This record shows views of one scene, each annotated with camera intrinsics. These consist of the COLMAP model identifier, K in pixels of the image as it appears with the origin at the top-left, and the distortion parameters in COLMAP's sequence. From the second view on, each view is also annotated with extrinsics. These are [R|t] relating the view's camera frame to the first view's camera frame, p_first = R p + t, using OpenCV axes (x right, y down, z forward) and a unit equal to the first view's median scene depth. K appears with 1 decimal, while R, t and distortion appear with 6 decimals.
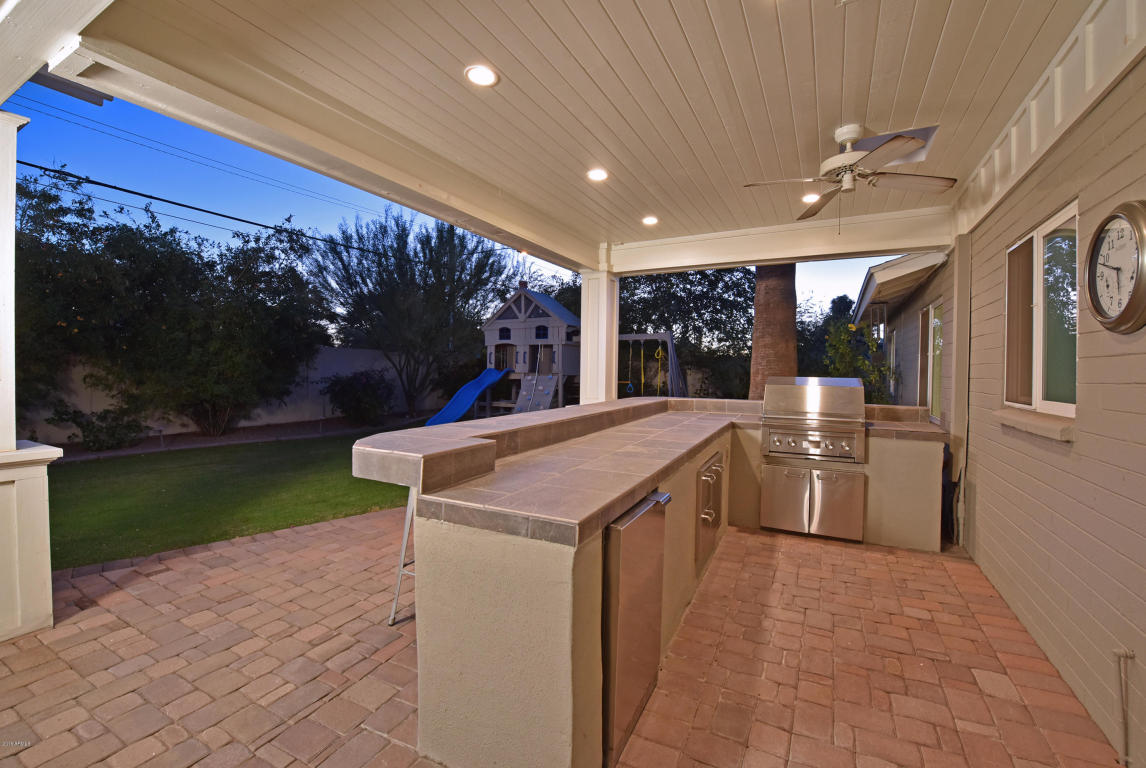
lens RADIAL K [[467.0, 0, 577.1], [0, 467.0, 377.7], [0, 0, 1]] dist [-0.000852, -0.000043]
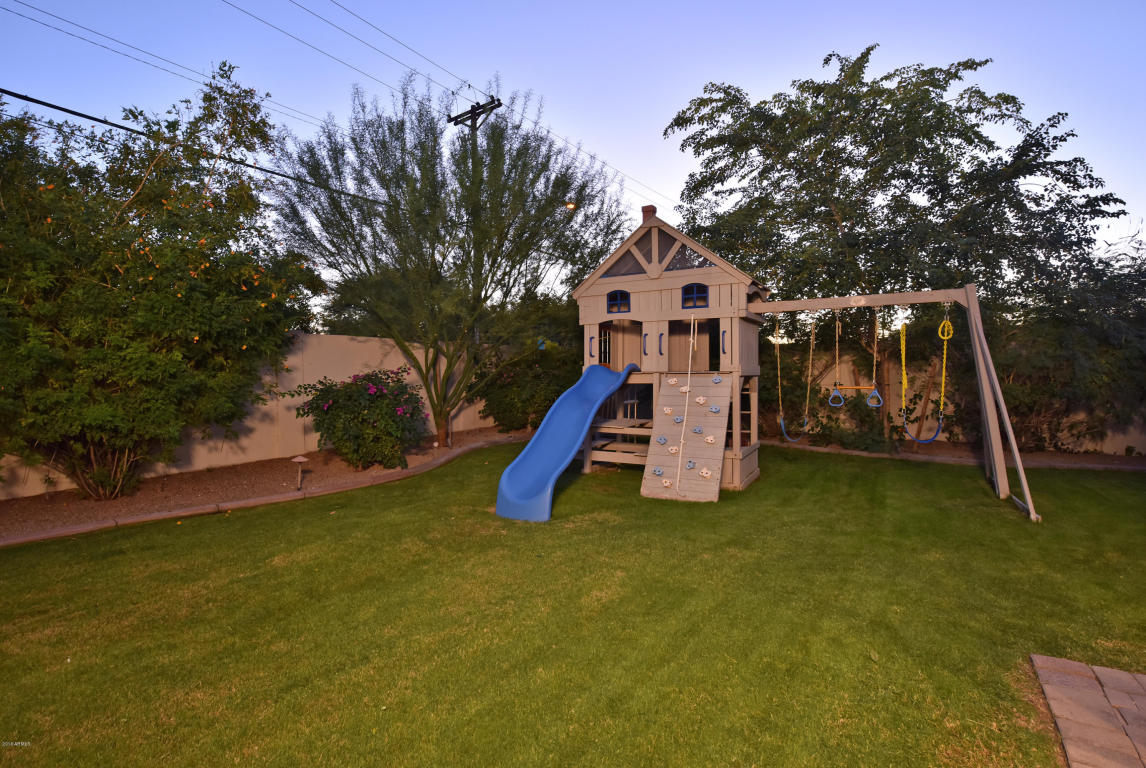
lens RADIAL K [[580.2, 0, 571.2], [0, 580.2, 383.9], [0, 0, 1]] dist [0.016842, 0.000199]
pose [[0.997454, -0.014670, -0.069785, -0.165775], [0.015441, 0.999825, 0.010531, -0.005145], [0.069618, -0.011582, 0.997506, 0.311043]]
